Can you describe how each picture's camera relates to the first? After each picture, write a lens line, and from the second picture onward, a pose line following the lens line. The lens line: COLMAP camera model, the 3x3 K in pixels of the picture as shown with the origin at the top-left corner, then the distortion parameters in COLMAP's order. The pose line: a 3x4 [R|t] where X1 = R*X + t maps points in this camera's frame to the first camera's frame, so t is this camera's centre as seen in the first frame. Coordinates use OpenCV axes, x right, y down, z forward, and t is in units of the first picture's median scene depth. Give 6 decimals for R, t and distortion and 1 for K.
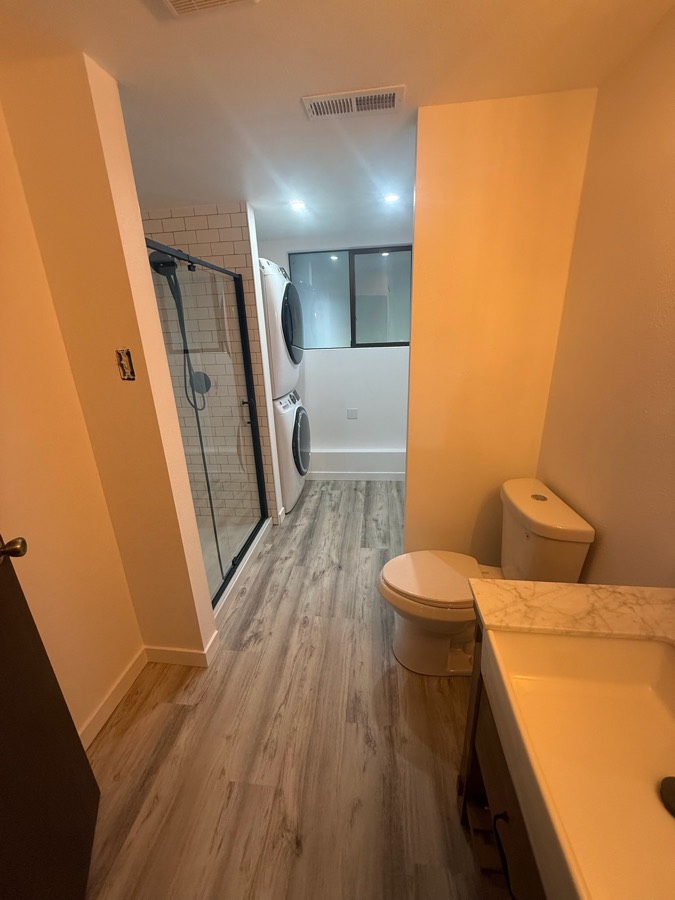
lens RADIAL K [[354.0, 0, 336.4], [0, 354.0, 449.4], [0, 0, 1]] dist [0.001055, -0.000587]
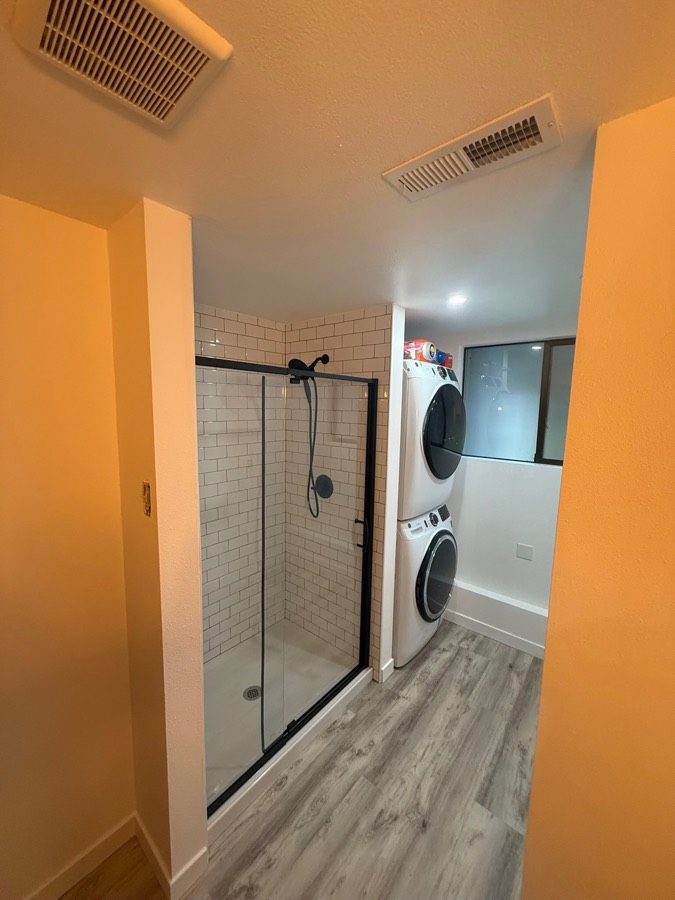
lens RADIAL K [[354.0, 0, 338.0], [0, 354.0, 449.3], [0, 0, 1]] dist [0.001055, -0.000587]
pose [[0.833750, 0.120610, -0.538809, 0.128899], [-0.223780, 0.965923, -0.130059, -0.174365], [0.504761, 0.229011, 0.832328, 0.241631]]
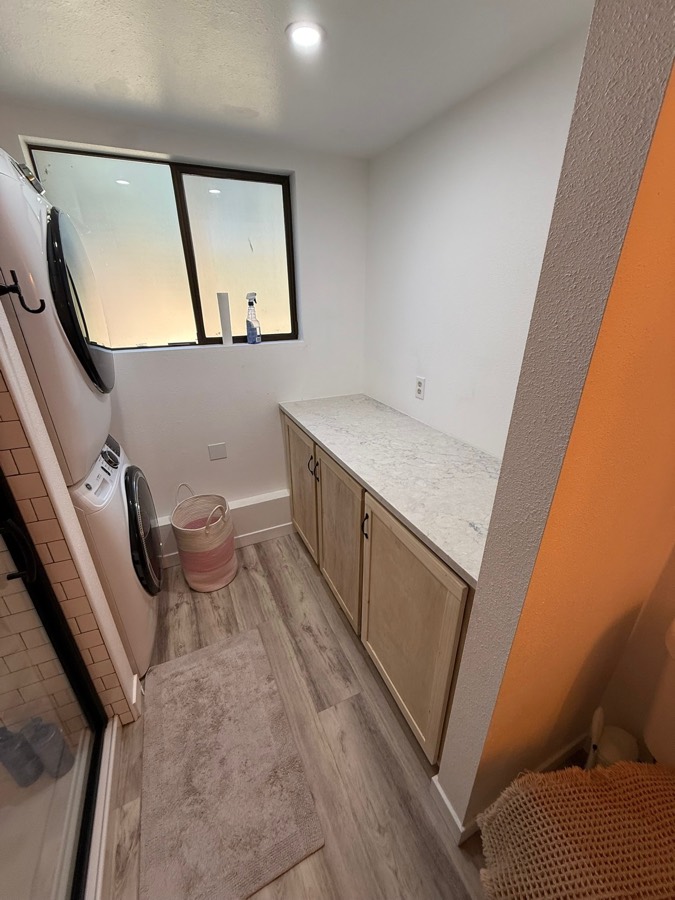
lens RADIAL K [[354.0, 0, 336.1], [0, 354.0, 449.3], [0, 0, 1]] dist [0.001055, -0.000587]
pose [[0.855083, -0.174885, 0.488106, -0.112807], [0.138673, 0.984242, 0.109715, -0.203611], [-0.499603, -0.026129, 0.865861, 0.505993]]
